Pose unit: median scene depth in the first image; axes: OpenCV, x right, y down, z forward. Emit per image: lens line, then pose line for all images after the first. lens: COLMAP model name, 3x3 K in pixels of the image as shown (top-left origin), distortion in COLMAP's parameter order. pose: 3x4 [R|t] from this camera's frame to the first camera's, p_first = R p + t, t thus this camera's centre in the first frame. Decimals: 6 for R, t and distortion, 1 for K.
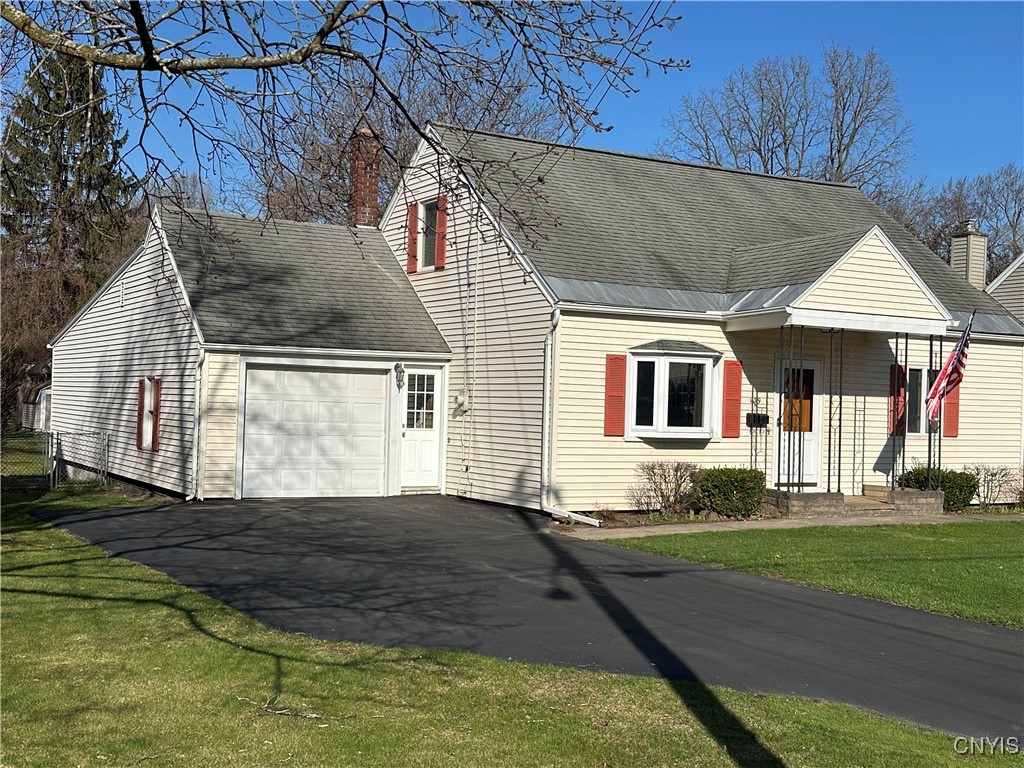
lens RADIAL K [[1225.3, 0, 513.0], [0, 1225.3, 388.2], [0, 0, 1]] dist [0.130578, 0.000000]
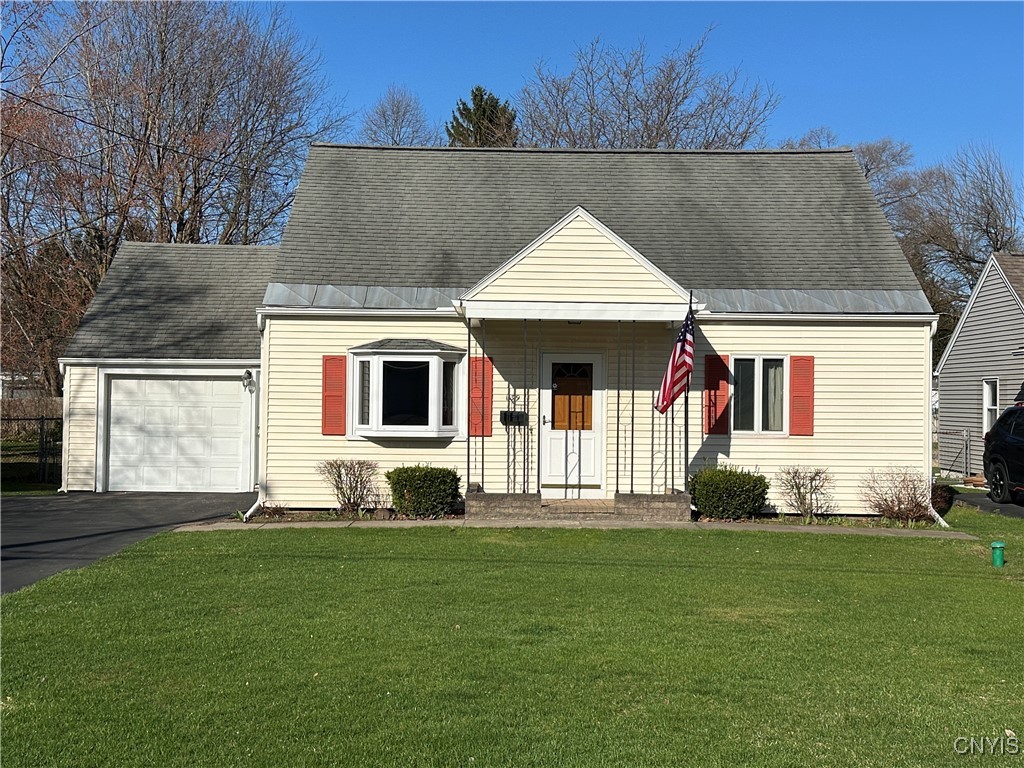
lens RADIAL K [[1225.3, 0, 513.3], [0, 1225.3, 380.0], [0, 0, 1]] dist [0.130578, 0.000000]
pose [[0.867291, -0.026001, -0.497123, 0.679297], [0.019492, 0.999643, -0.018278, 0.013917], [0.497420, 0.006162, 0.867488, 0.172592]]
